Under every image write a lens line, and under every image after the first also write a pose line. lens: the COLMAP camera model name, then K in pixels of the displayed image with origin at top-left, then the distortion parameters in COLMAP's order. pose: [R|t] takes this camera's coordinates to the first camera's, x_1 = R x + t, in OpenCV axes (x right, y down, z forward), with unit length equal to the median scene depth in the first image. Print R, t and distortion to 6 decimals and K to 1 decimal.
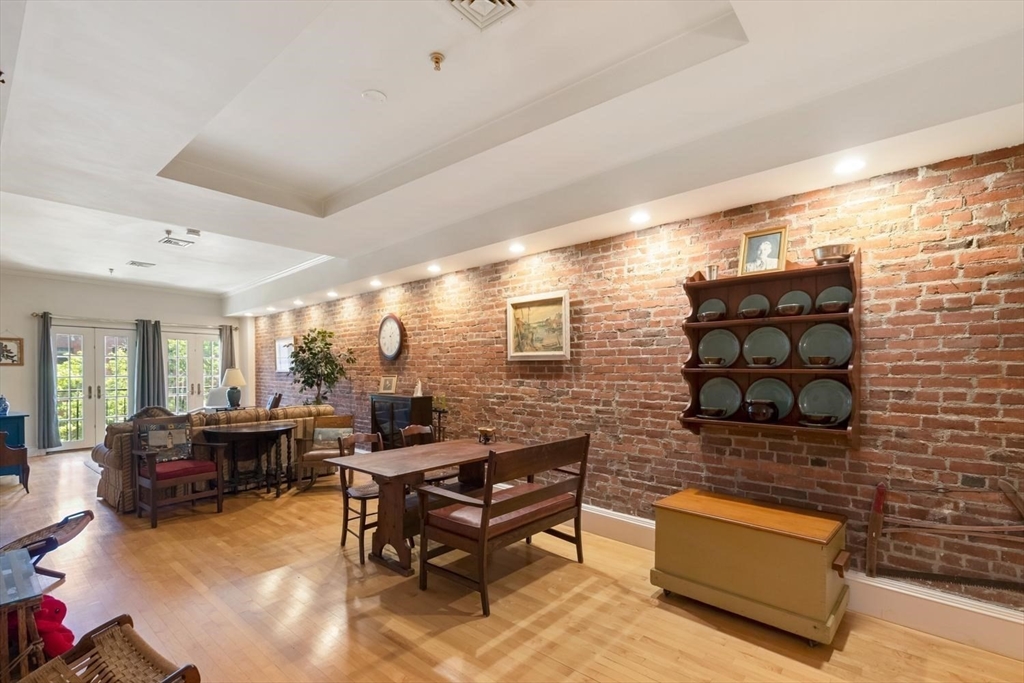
lens RADIAL K [[461.1, 0, 503.2], [0, 461.1, 377.2], [0, 0, 1]] dist [0.007479, -0.001928]
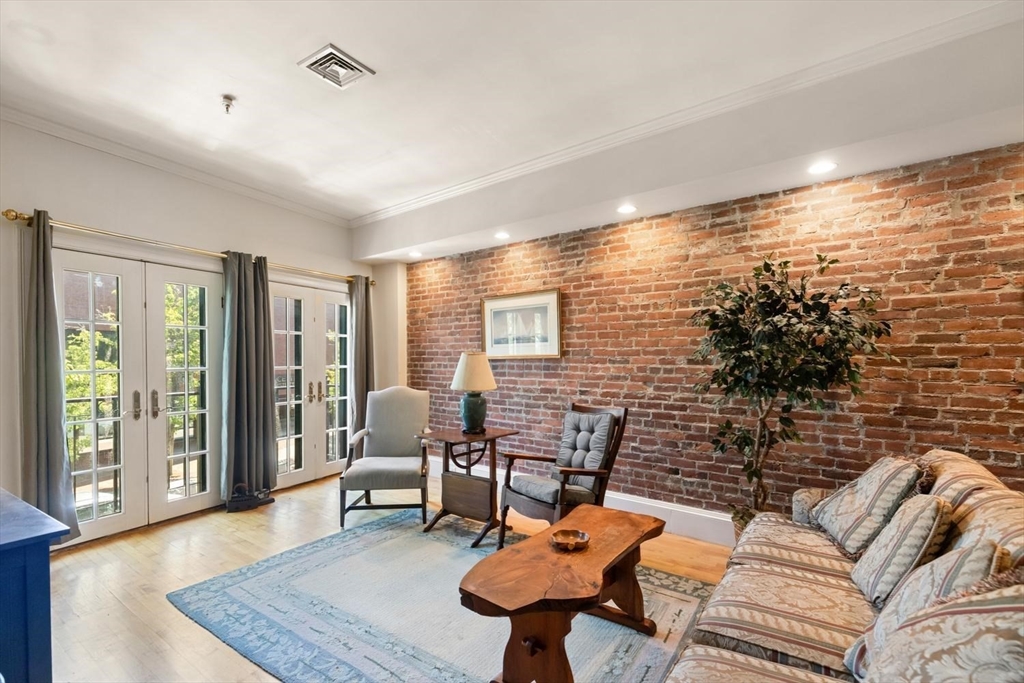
lens RADIAL K [[461.1, 0, 507.6], [0, 461.1, 359.8], [0, 0, 1]] dist [0.007479, -0.001928]
pose [[0.995732, 0.004389, 0.092187, -0.534646], [-0.002688, 0.999824, -0.018568, -0.001896], [-0.092252, 0.018241, 0.995569, 0.486859]]
